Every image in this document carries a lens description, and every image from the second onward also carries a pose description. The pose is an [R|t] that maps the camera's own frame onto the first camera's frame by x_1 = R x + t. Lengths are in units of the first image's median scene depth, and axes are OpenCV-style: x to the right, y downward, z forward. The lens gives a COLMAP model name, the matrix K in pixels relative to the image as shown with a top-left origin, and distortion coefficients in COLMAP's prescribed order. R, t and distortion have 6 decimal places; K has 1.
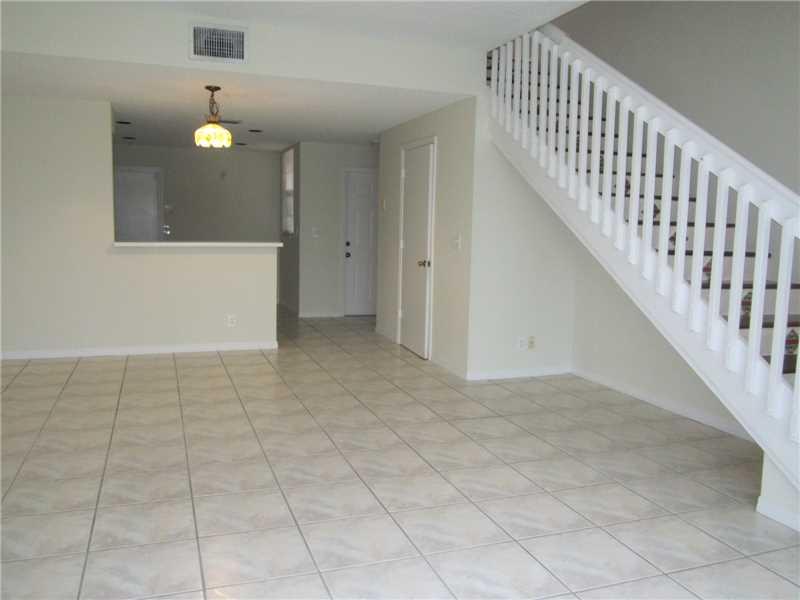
lens RADIAL K [[671.6, 0, 399.1], [0, 671.6, 301.2], [0, 0, 1]] dist [-0.043701, -0.005480]
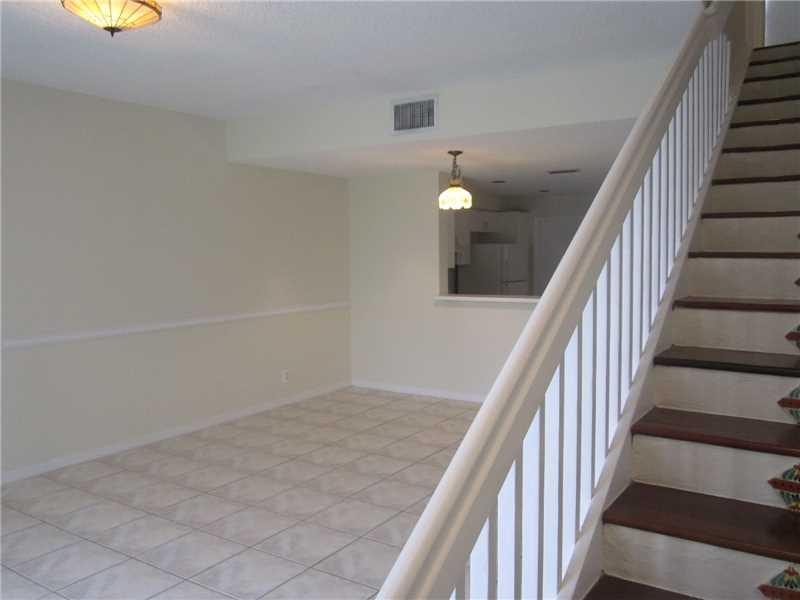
lens RADIAL K [[671.6, 0, 399.8], [0, 671.6, 296.7], [0, 0, 1]] dist [-0.043701, -0.005480]
pose [[0.598893, 0.035772, -0.800029, 0.503650], [-0.077941, 0.996863, -0.013773, -0.077042], [0.797027, 0.070604, 0.599803, 0.327768]]
